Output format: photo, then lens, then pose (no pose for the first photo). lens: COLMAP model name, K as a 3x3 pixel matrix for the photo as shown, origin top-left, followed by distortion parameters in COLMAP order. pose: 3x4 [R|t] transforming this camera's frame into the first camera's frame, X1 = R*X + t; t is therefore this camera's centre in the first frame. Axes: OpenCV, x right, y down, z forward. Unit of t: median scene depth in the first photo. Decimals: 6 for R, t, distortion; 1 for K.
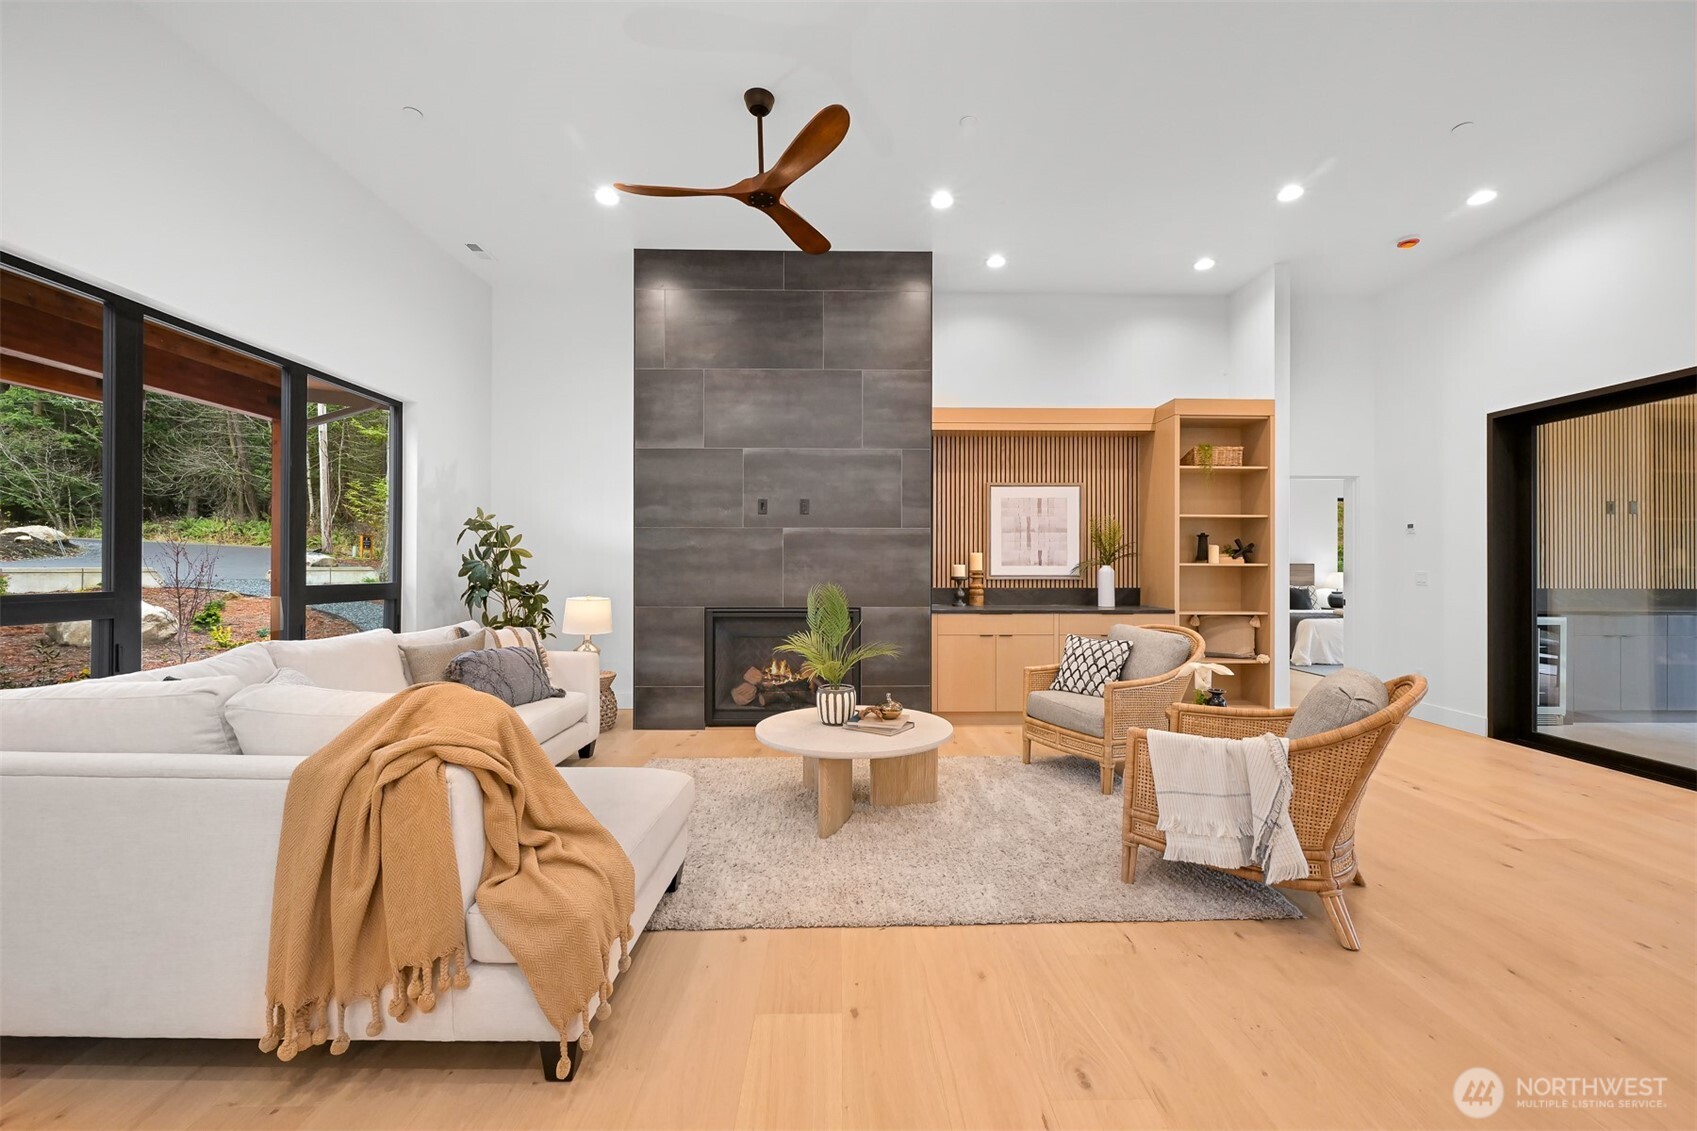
lens RADIAL K [[679.0, 0, 851.2], [0, 679.0, 567.0], [0, 0, 1]] dist [-0.003043, -0.000301]
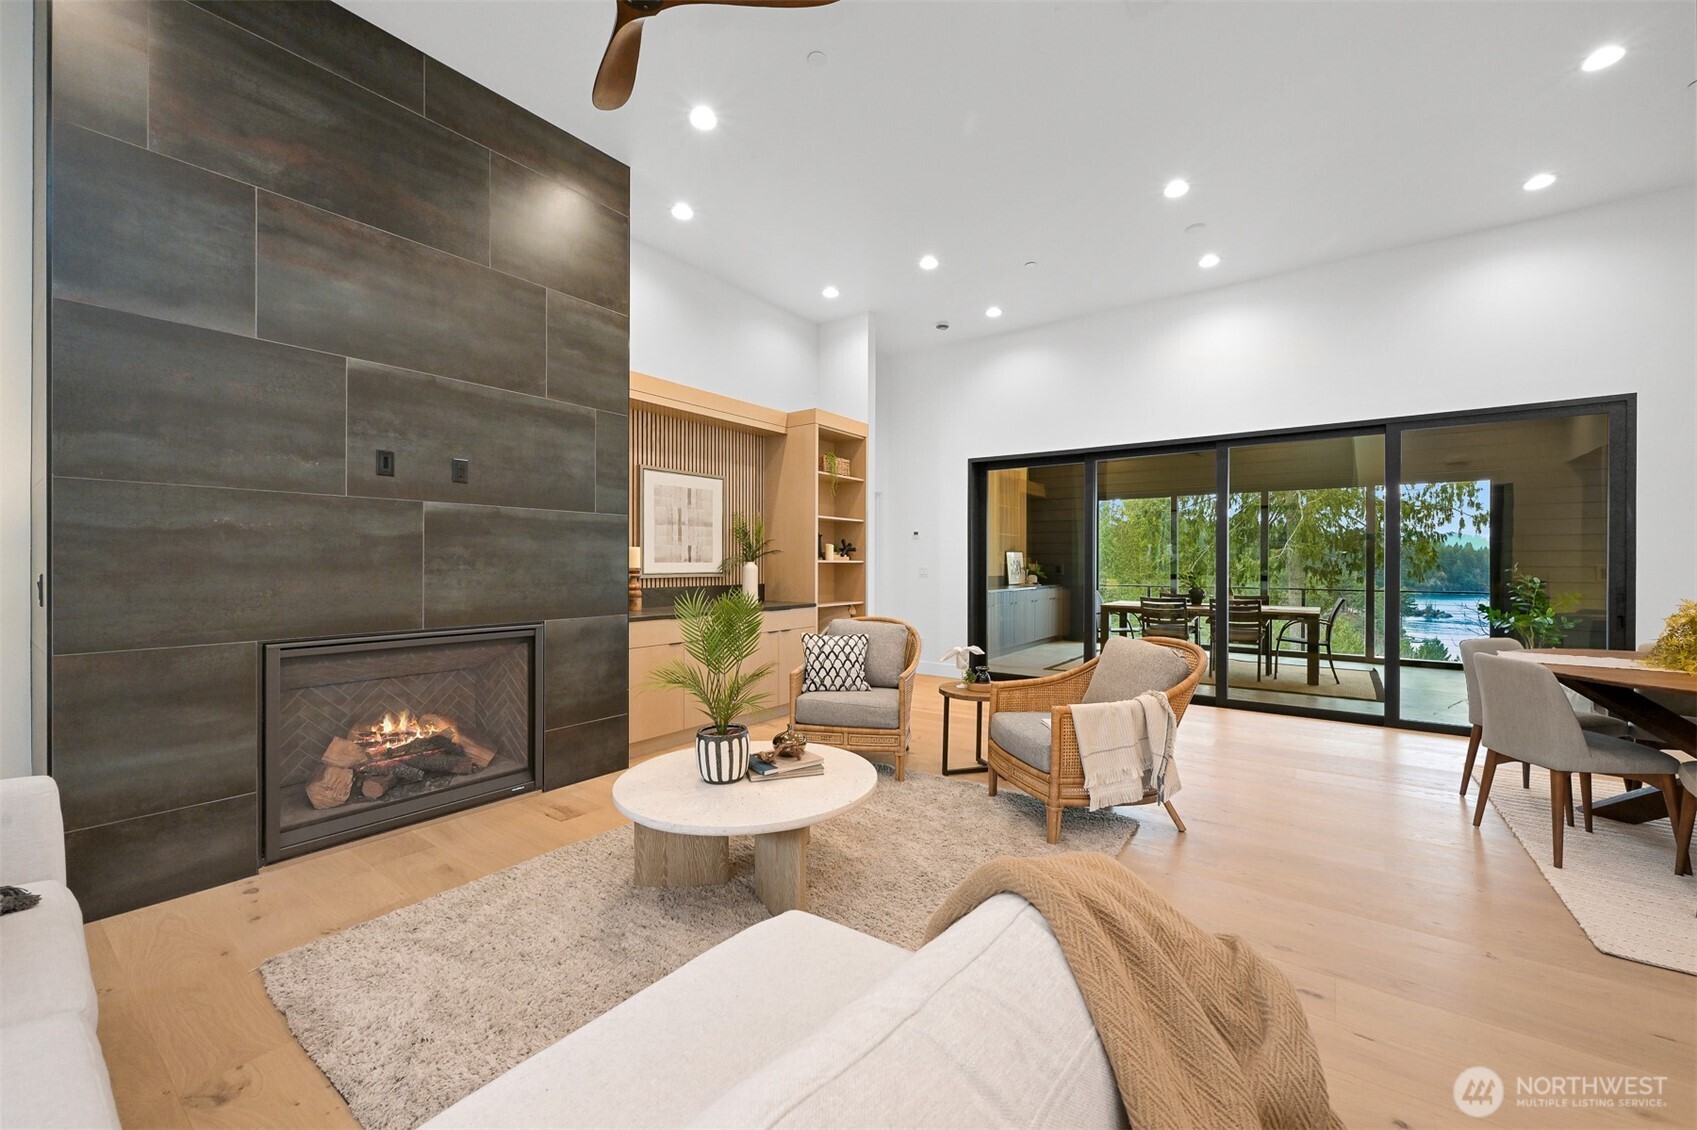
lens RADIAL K [[679.0, 0, 846.7], [0, 679.0, 565.2], [0, 0, 1]] dist [-0.003043, -0.000301]
pose [[0.587221, -0.003512, 0.809419, -0.373378], [-0.000840, 0.999987, 0.004949, -0.002934], [-0.809426, -0.003586, 0.587210, 0.324064]]
